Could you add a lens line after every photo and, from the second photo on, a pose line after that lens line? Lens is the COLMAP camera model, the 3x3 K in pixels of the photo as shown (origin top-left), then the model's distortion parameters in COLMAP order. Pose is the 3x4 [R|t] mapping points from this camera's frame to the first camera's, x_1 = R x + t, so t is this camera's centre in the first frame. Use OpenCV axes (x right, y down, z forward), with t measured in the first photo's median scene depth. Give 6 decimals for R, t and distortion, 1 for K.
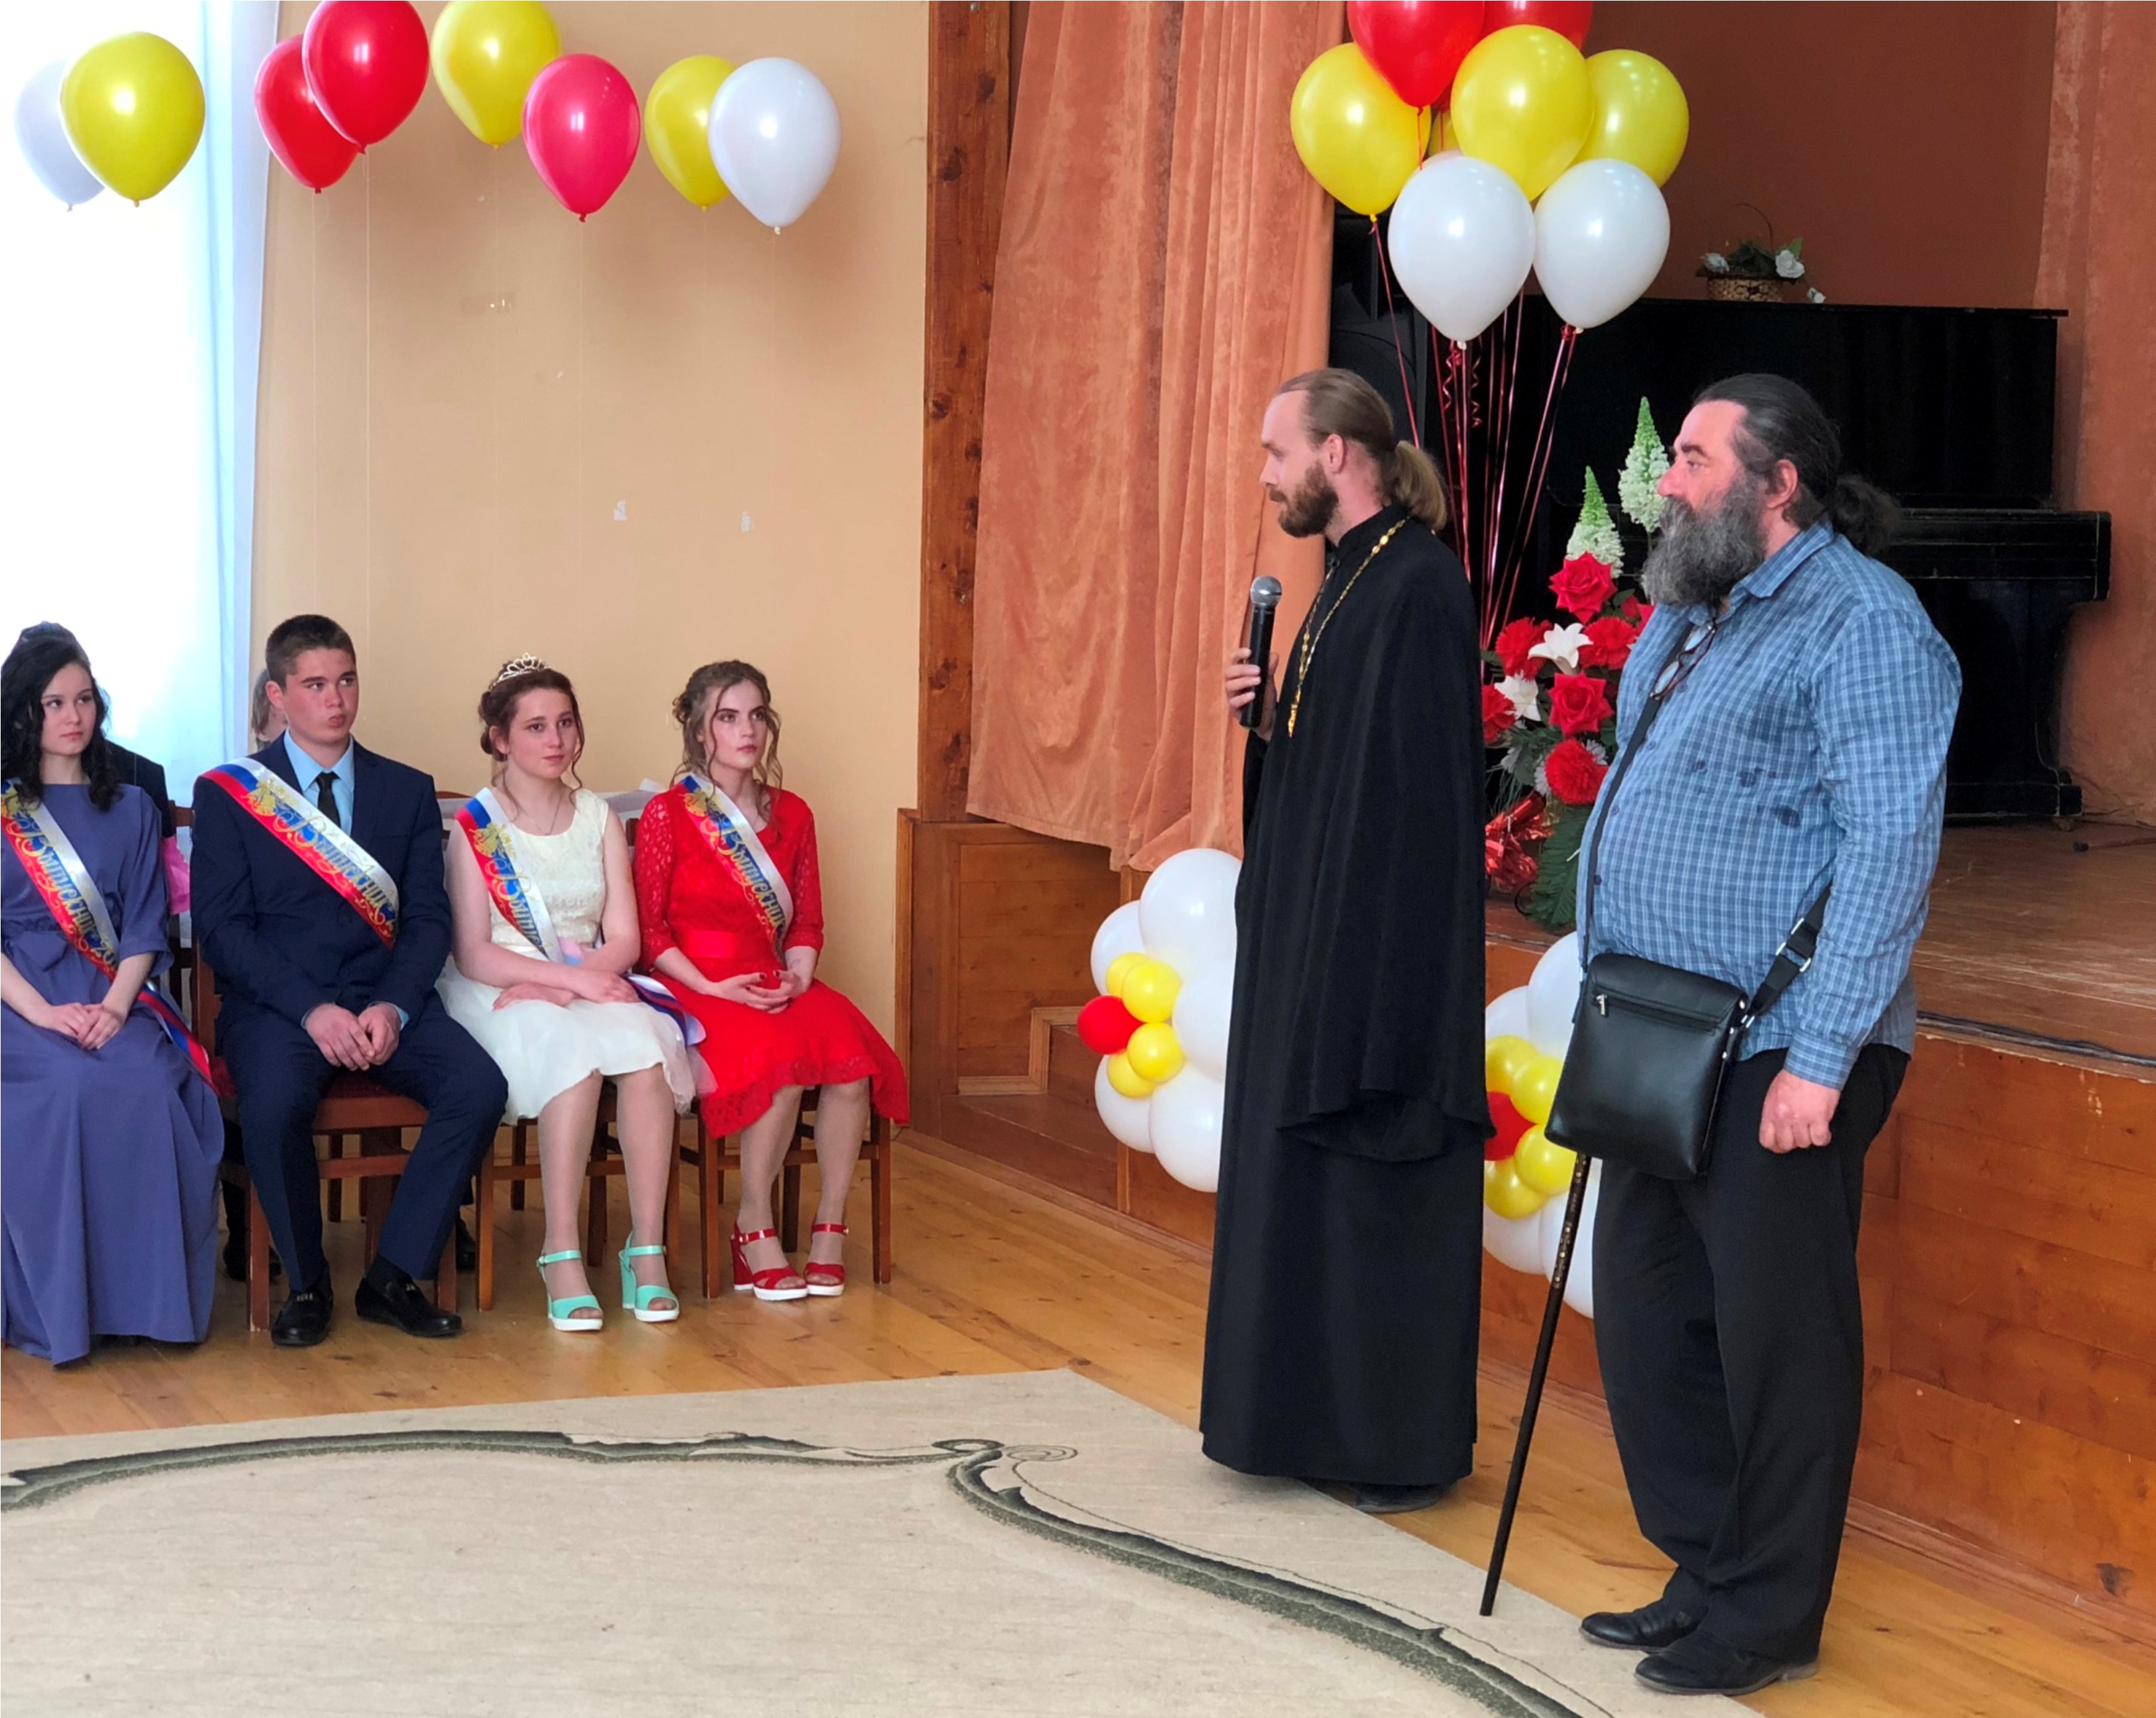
lens RADIAL K [[3824.3, 0, 1078.2], [0, 3824.3, 808.2], [0, 0, 1]] dist [-0.067440, 0.174251]
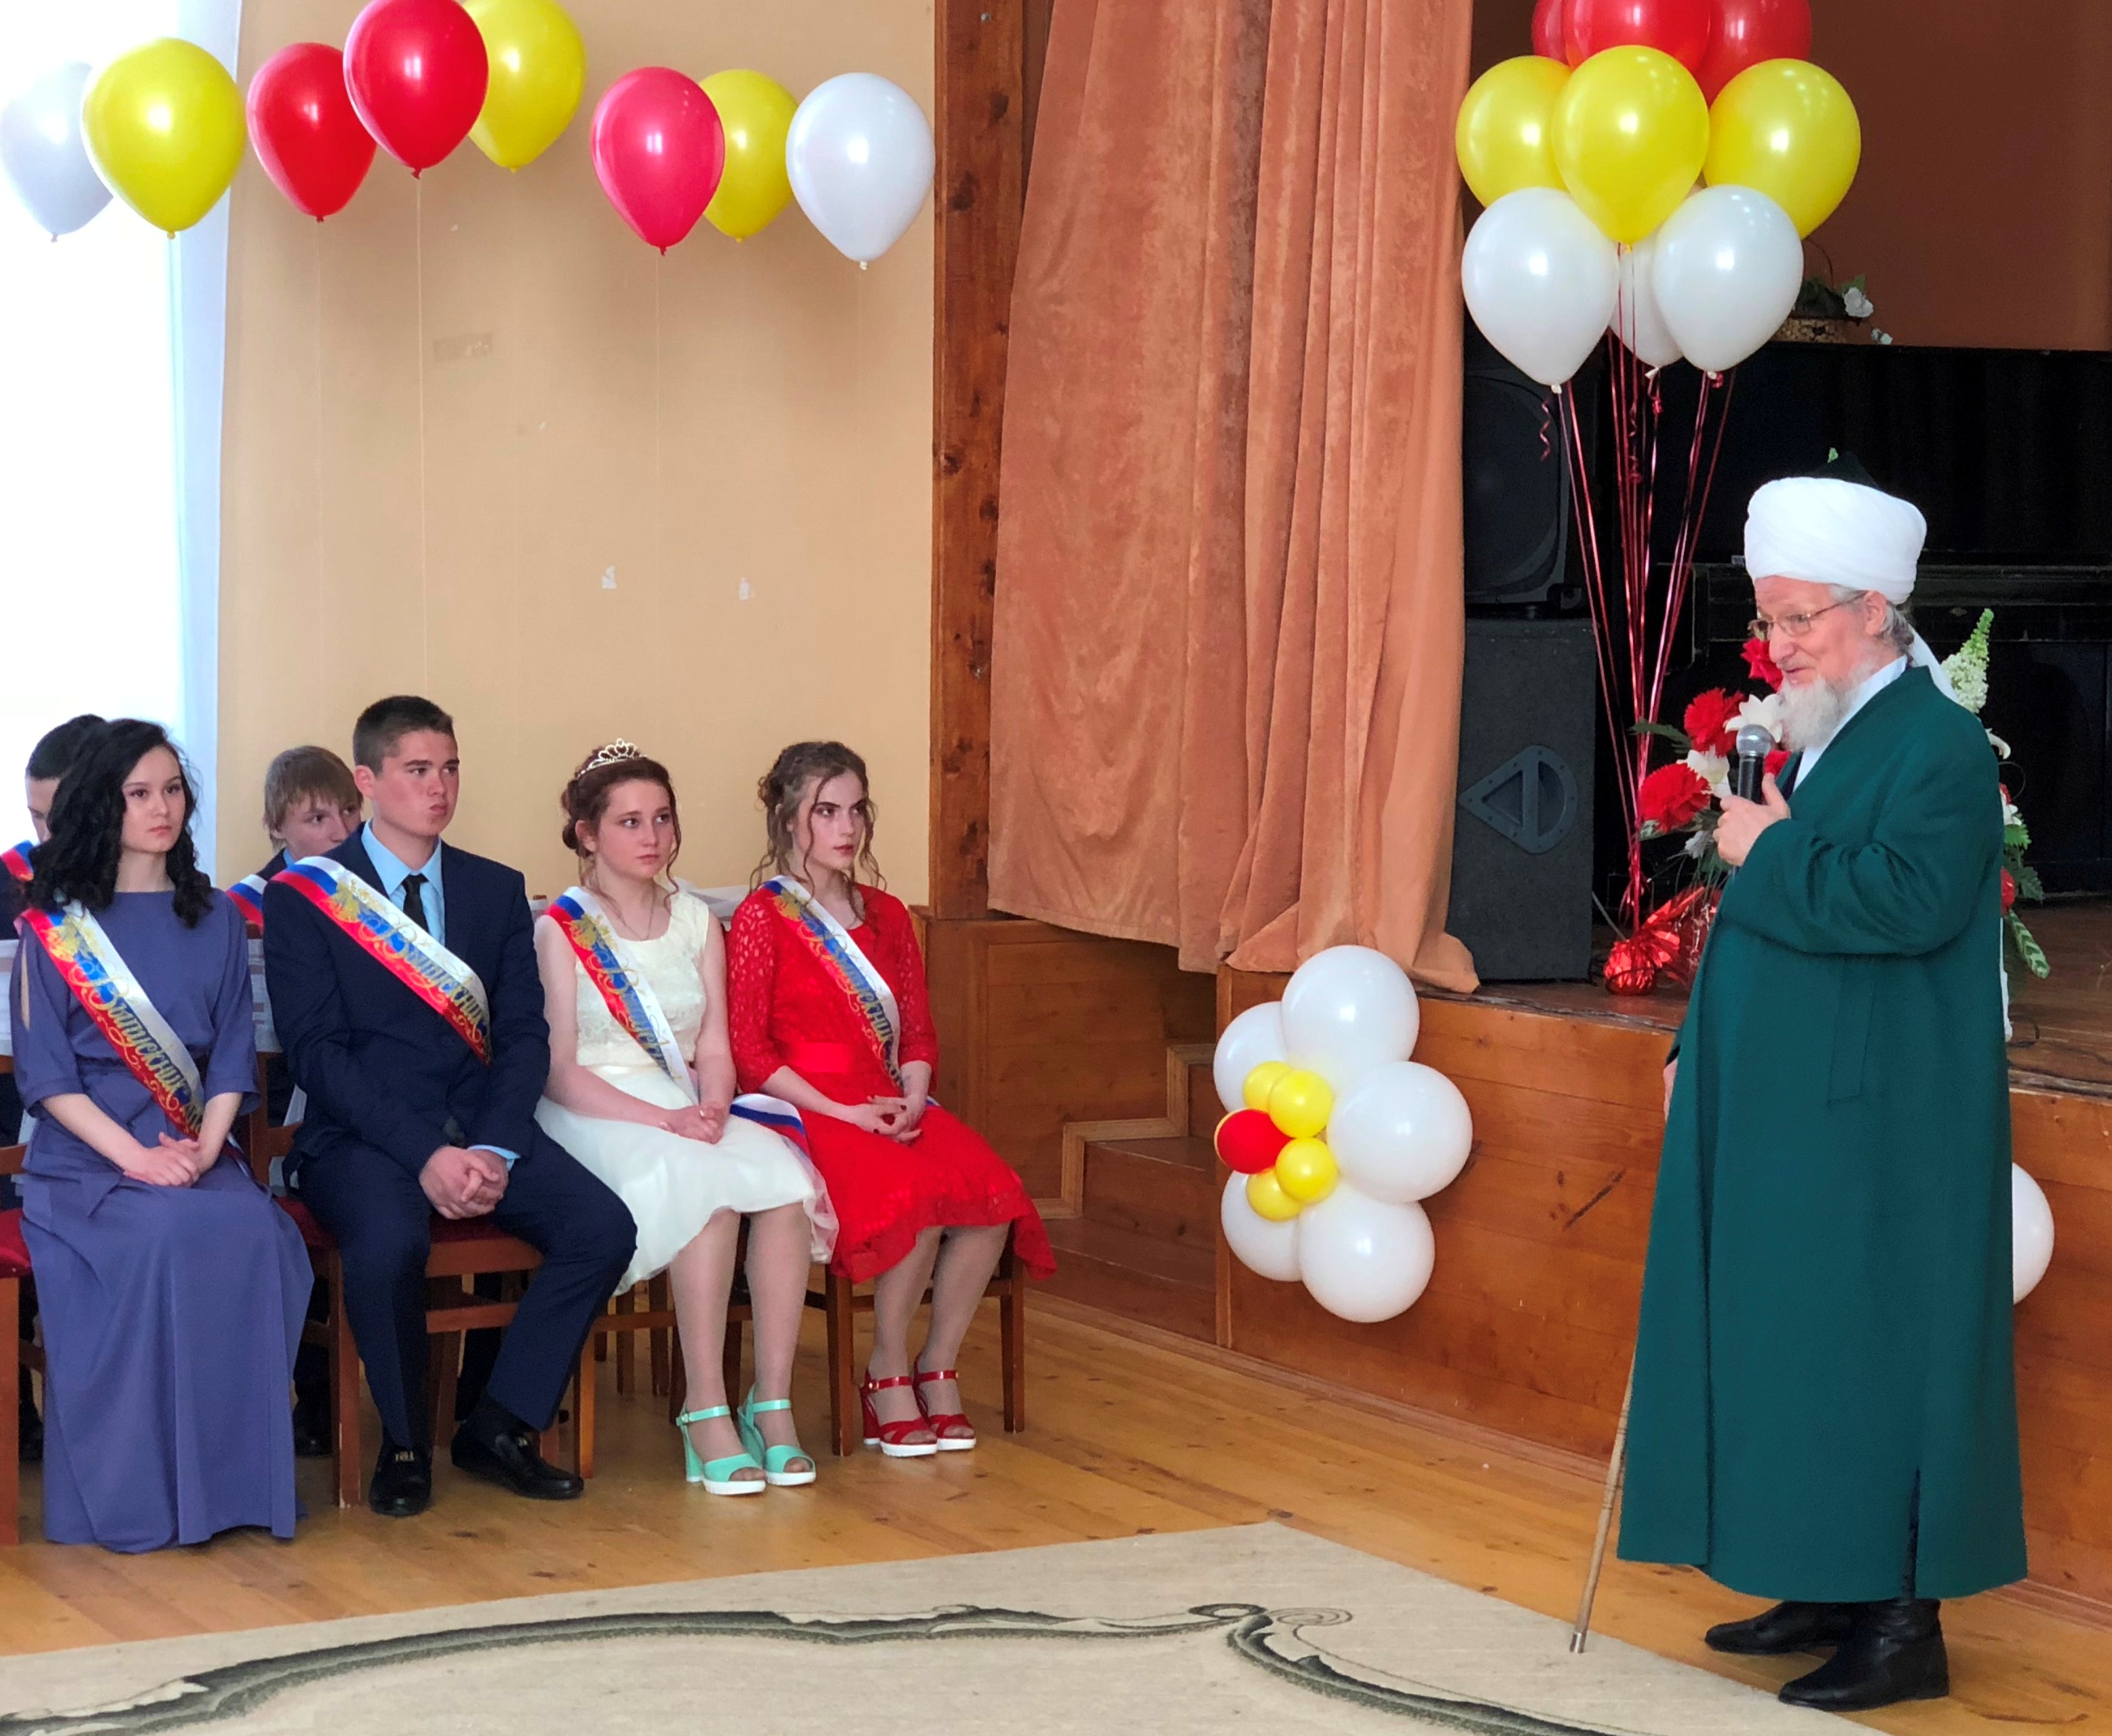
lens RADIAL K [[4195.8, 0, 1056.0], [0, 4195.8, 868.0], [0, 0, 1]] dist [-0.011736, -0.311447]
pose [[0.994623, -0.013154, 0.102724, -0.134648], [0.013856, 0.999885, -0.006118, -0.002587], [-0.102632, 0.007508, 0.994691, 0.013381]]
